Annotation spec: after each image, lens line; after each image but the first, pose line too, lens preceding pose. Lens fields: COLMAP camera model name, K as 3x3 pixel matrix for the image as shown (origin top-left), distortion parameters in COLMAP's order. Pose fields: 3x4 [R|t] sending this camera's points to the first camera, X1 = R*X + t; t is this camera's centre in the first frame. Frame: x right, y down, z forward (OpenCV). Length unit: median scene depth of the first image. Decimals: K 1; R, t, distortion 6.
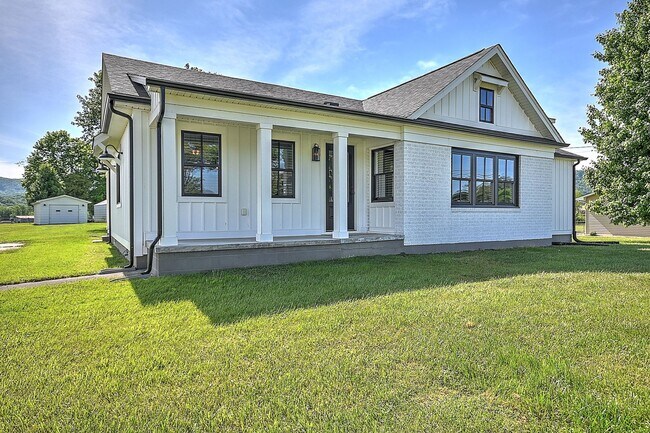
lens RADIAL K [[436.1, 0, 345.6], [0, 436.1, 226.1], [0, 0, 1]] dist [0.003644, -0.000314]
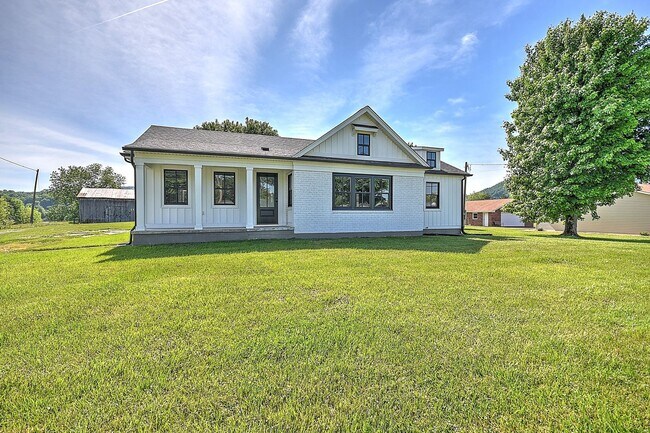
lens RADIAL K [[299.9, 0, 325.0], [0, 299.9, 216.5], [0, 0, 1]] dist [0.003856, -0.000610]
pose [[0.972826, 0.013075, -0.231170, 0.317777], [-0.014217, 0.999894, -0.003277, -0.011034], [0.231103, 0.006474, 0.972908, -0.051325]]
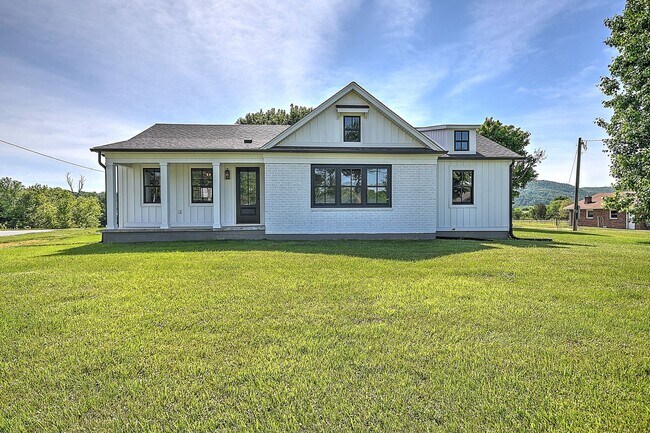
lens RADIAL K [[339.6, 0, 325.0], [0, 339.6, 216.5], [0, 0, 1]] dist [0.023288, -0.000061]
pose [[0.863965, 0.019228, -0.503185, 0.555616], [-0.013626, 0.999797, 0.014811, -0.021798], [0.503368, -0.005940, 0.864052, 0.060060]]
